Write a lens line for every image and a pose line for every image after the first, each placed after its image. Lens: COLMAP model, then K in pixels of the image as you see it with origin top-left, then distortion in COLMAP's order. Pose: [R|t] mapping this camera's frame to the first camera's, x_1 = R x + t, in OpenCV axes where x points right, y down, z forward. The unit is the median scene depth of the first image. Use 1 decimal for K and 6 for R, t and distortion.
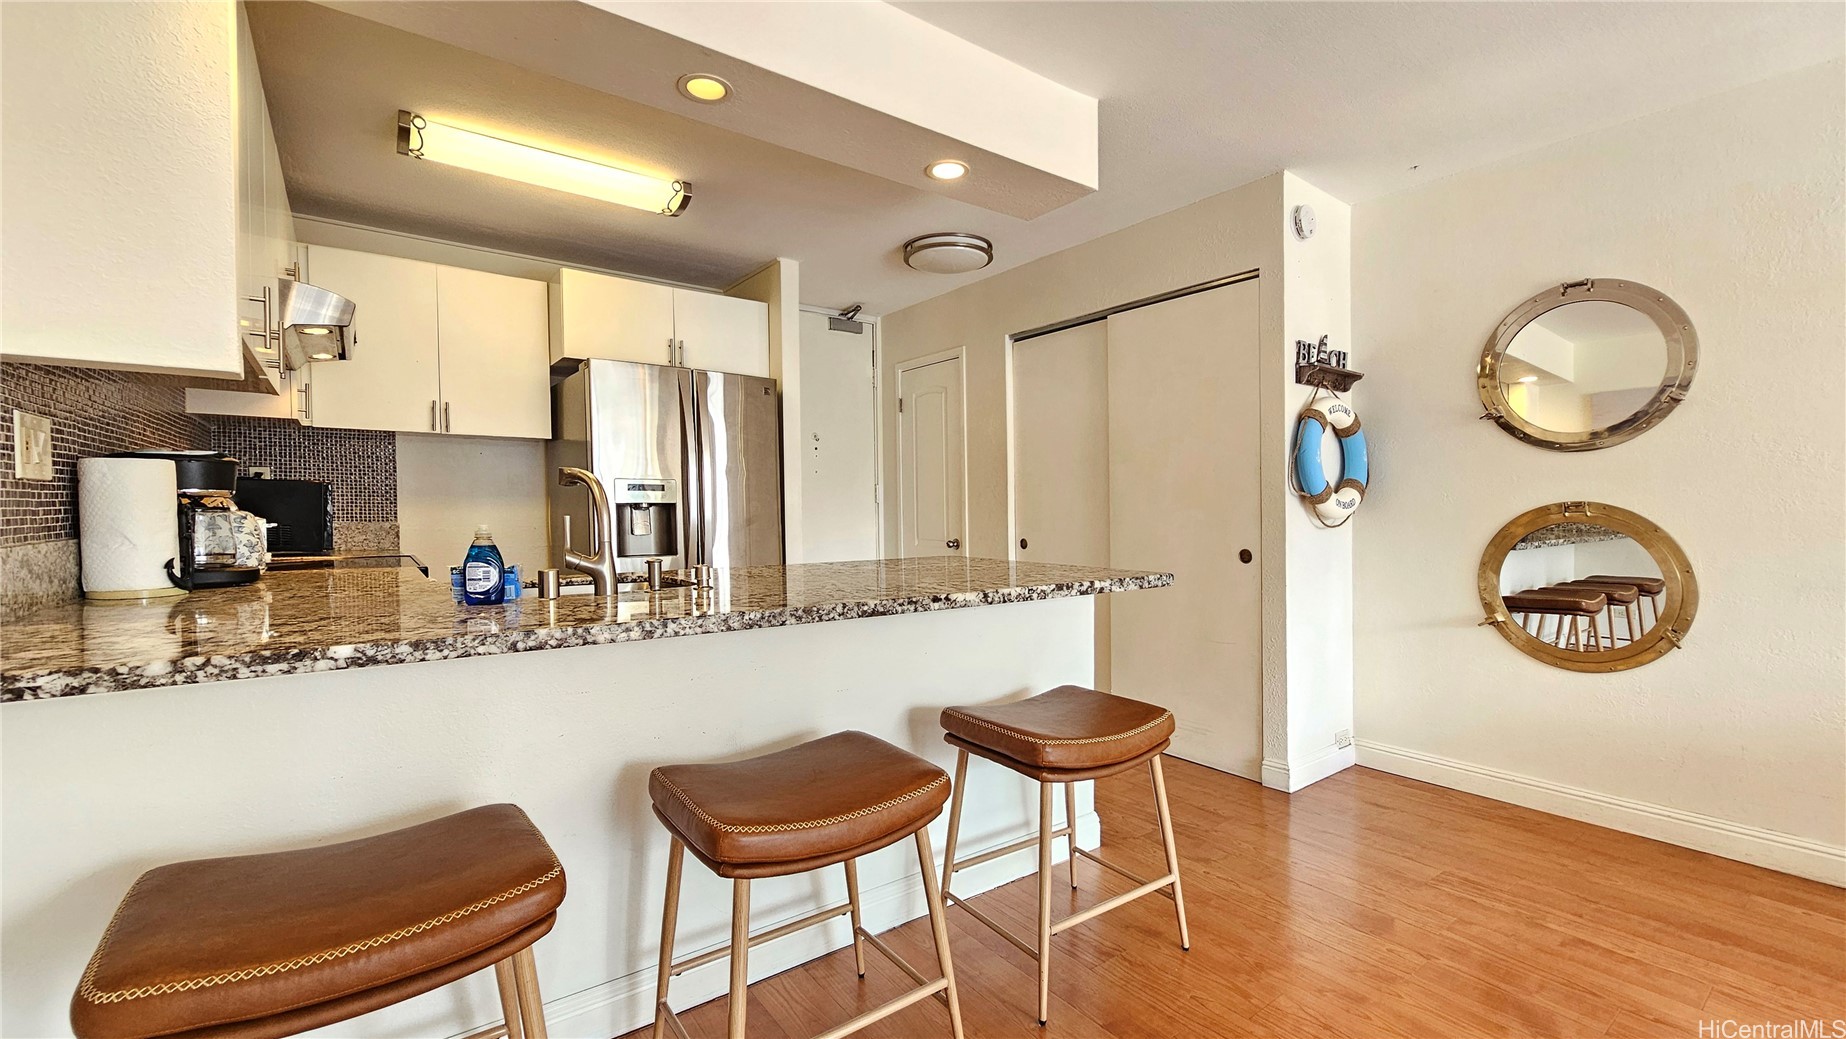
lens RADIAL K [[748.8, 0, 905.1], [0, 748.8, 516.0], [0, 0, 1]] dist [0.003883, -0.001974]
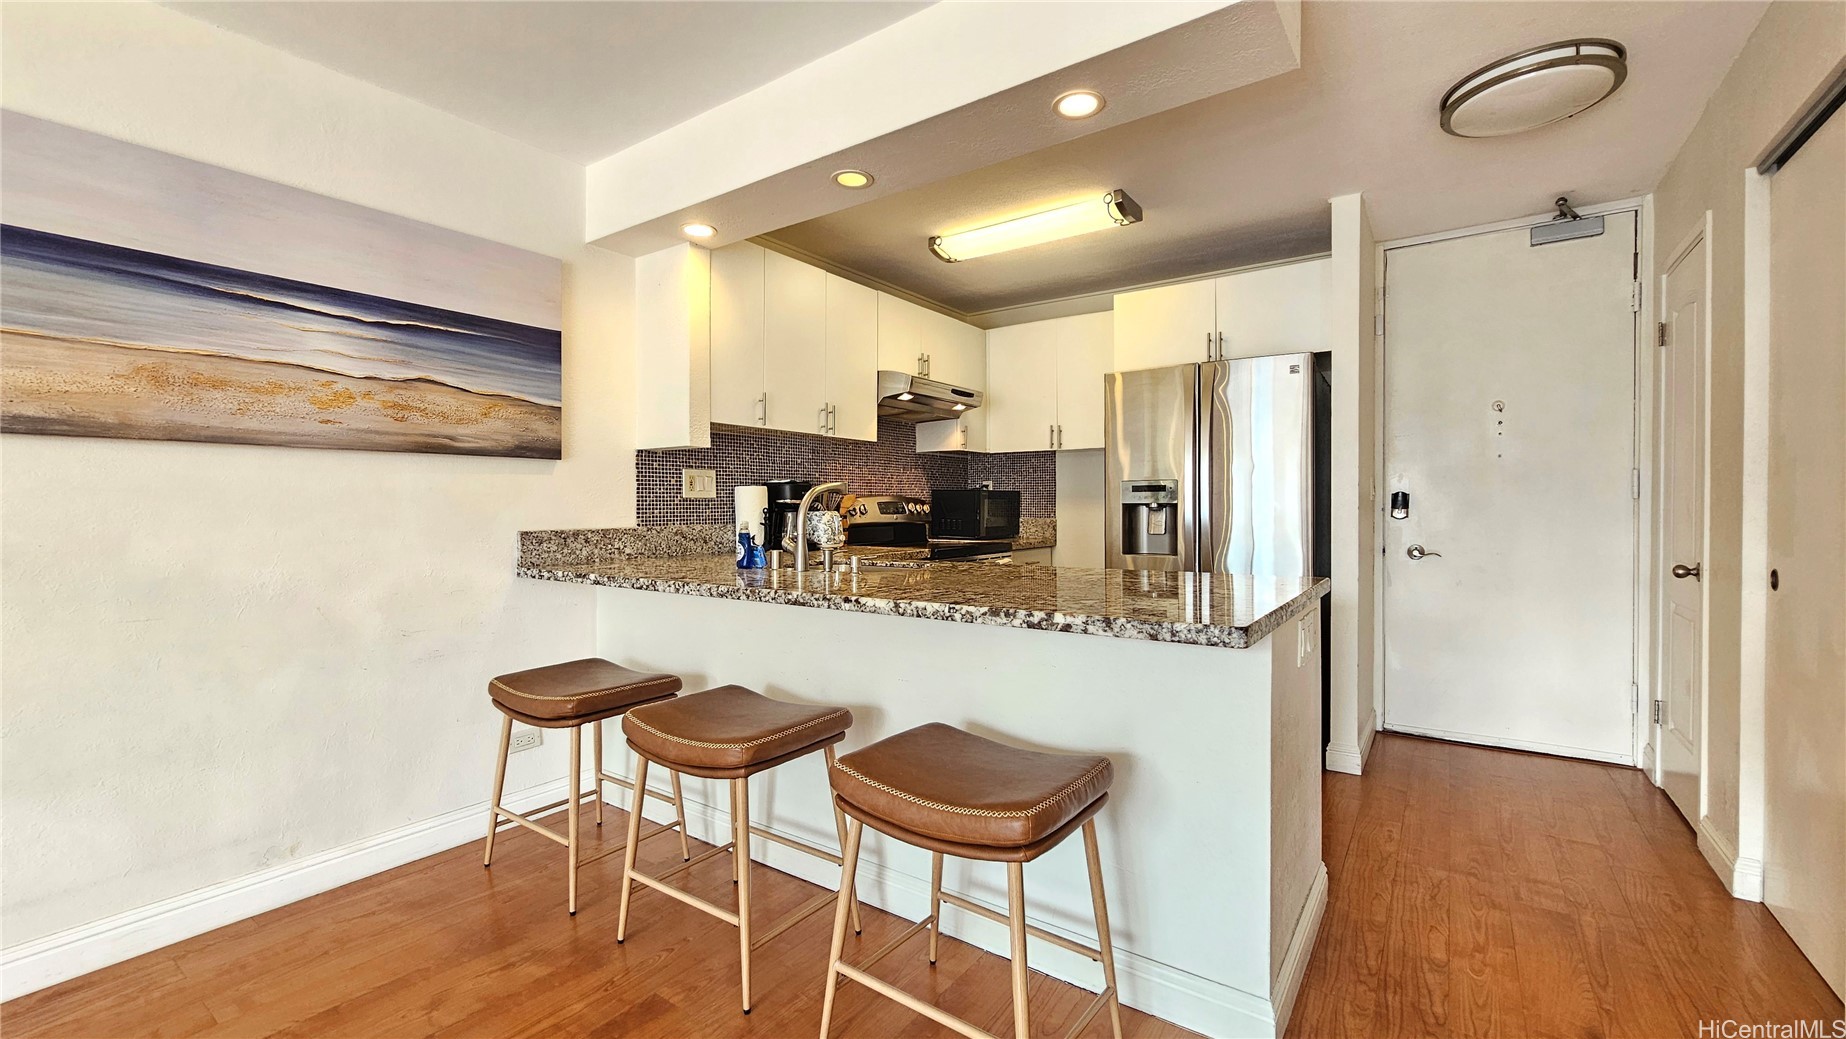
lens RADIAL K [[748.8, 0, 950.9], [0, 748.8, 521.7], [0, 0, 1]] dist [0.003883, -0.001974]
pose [[0.347378, 0.019299, -0.937527, 0.788594], [-0.006387, 0.999814, 0.018215, -0.013412], [0.937704, -0.000340, 0.347436, 0.570263]]
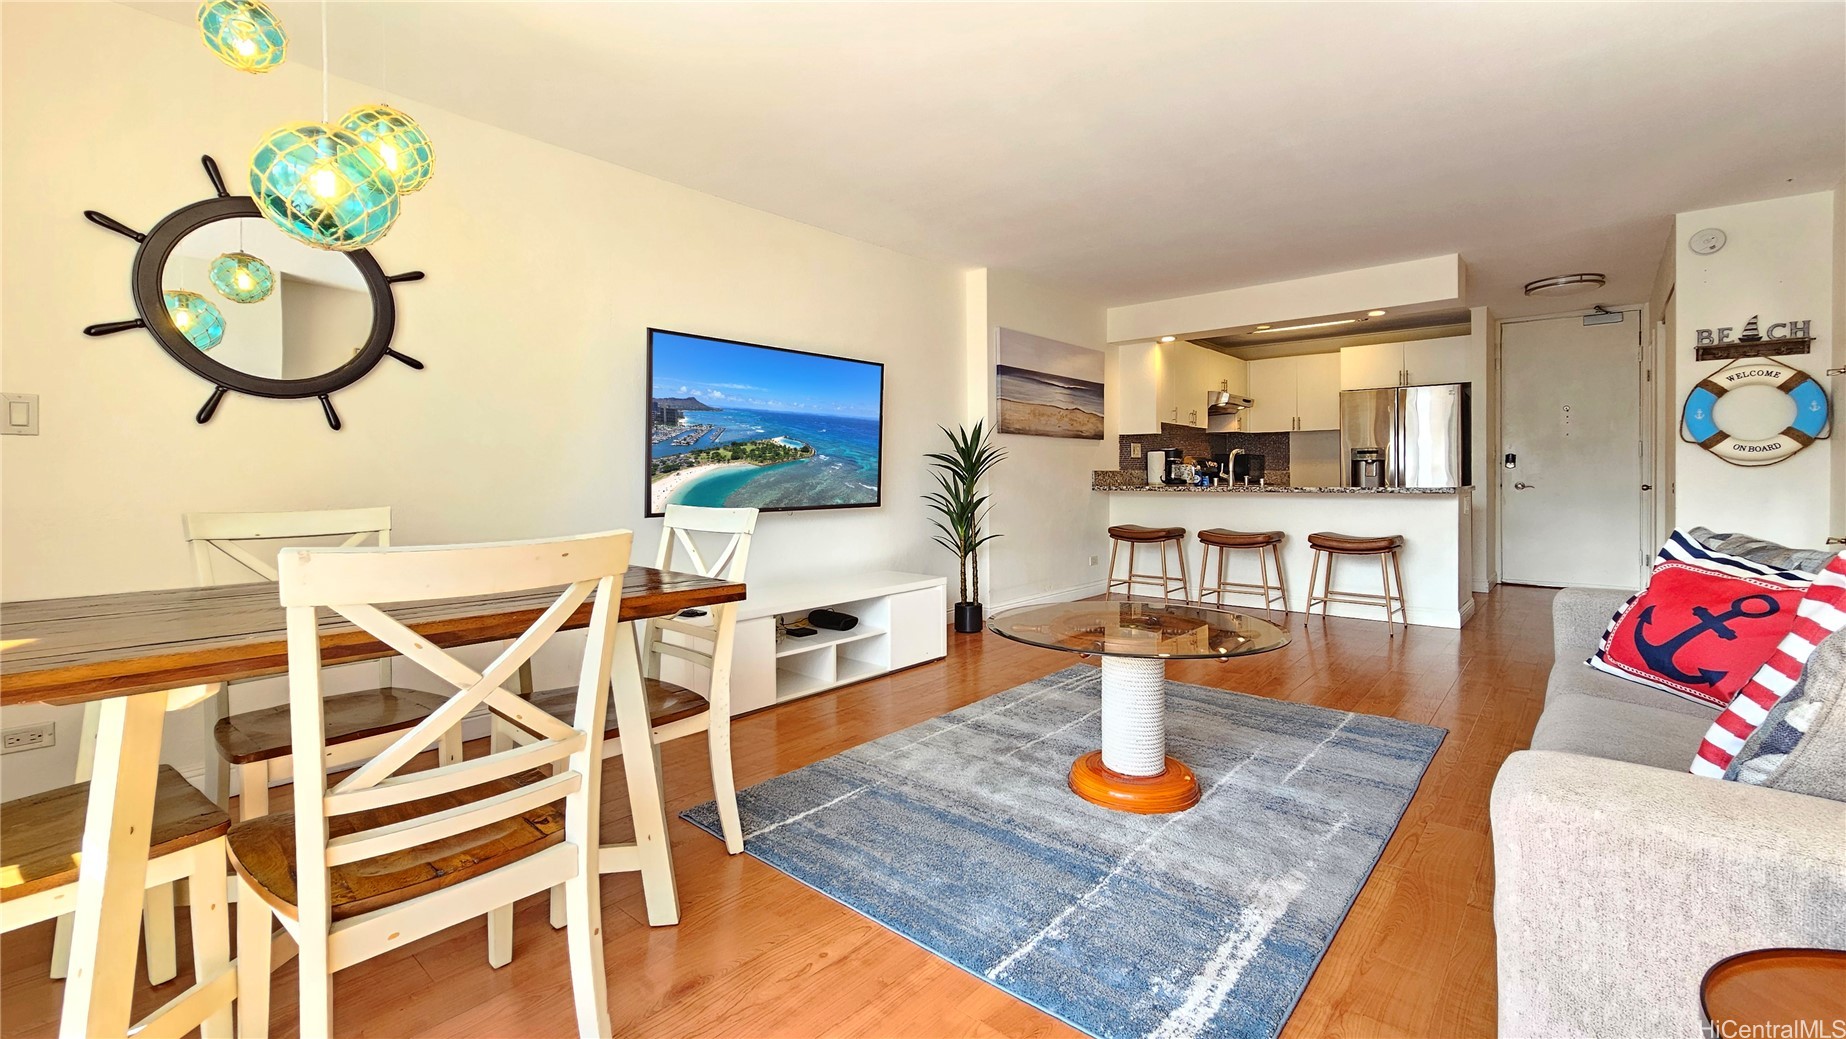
lens RADIAL K [[748.8, 0, 934.0], [0, 748.8, 483.4], [0, 0, 1]] dist [0.003883, -0.001974]
pose [[0.218907, 0.011267, -0.975681, 1.995124], [-0.008646, 0.999916, 0.009607, 0.053354], [0.975708, 0.006333, 0.218986, -0.820471]]
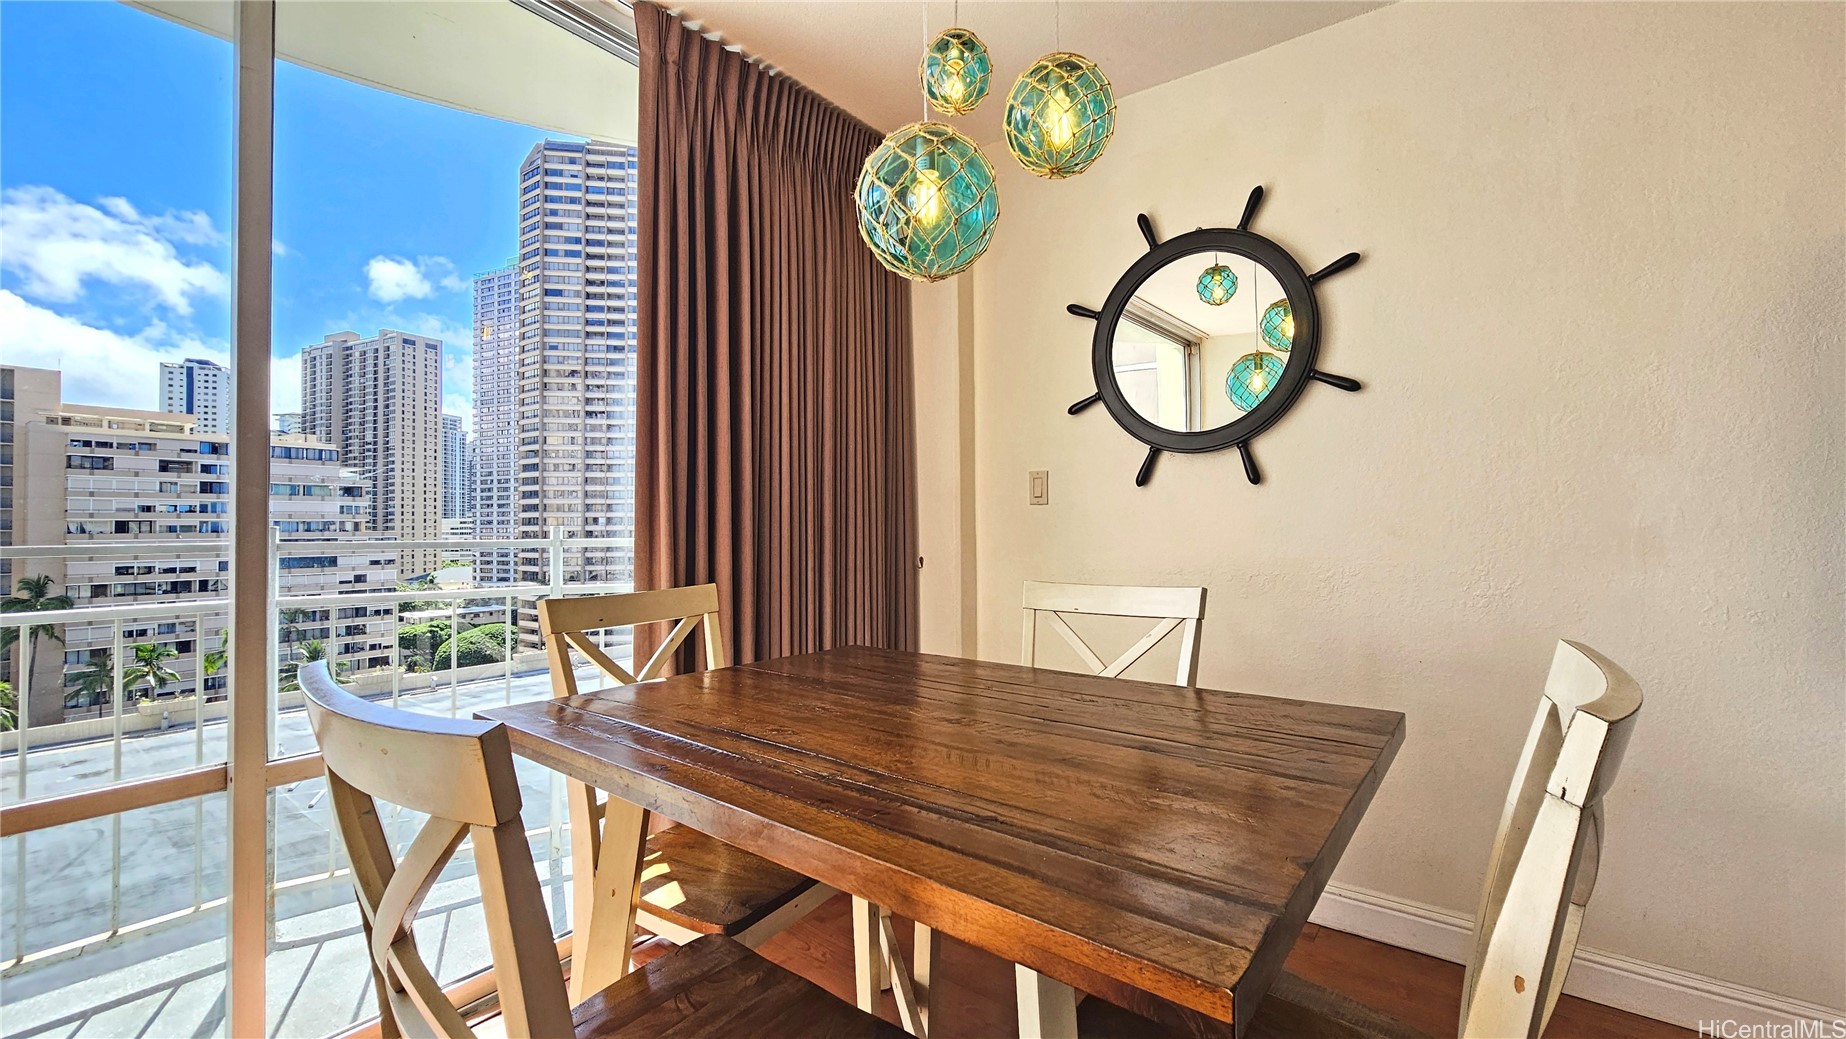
lens RADIAL K [[748.8, 0, 901.3], [0, 748.8, 513.8], [0, 0, 1]] dist [0.003883, -0.001974]
pose [[-0.963083, -0.002323, -0.269196, 1.372829], [-0.000516, 0.999977, -0.006785, 0.034362], [0.269205, -0.006395, -0.963062, -0.684072]]
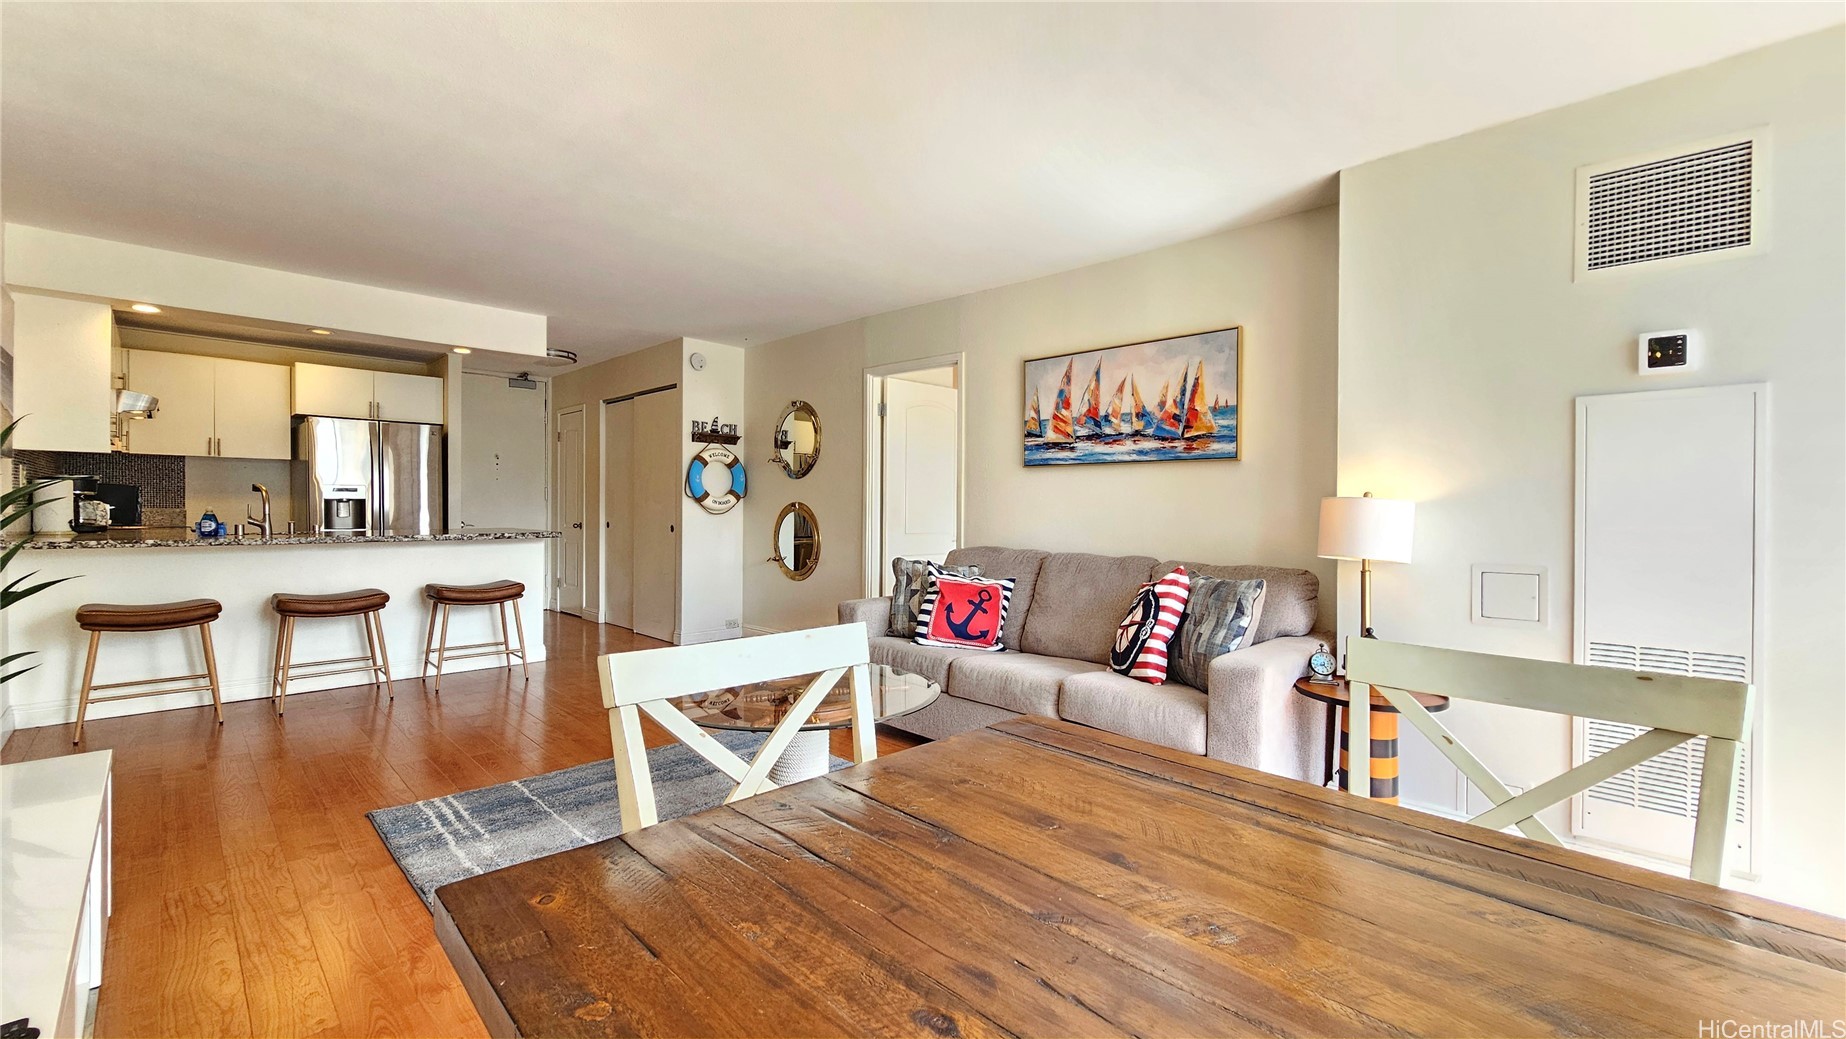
lens RADIAL K [[748.8, 0, 917.3], [0, 748.8, 504.9], [0, 0, 1]] dist [0.003883, -0.001974]
pose [[0.987650, 0.006015, 0.156561, 1.048279], [-0.004510, 0.999940, -0.009966, 0.013466], [-0.156612, 0.009136, 0.987618, -1.415192]]
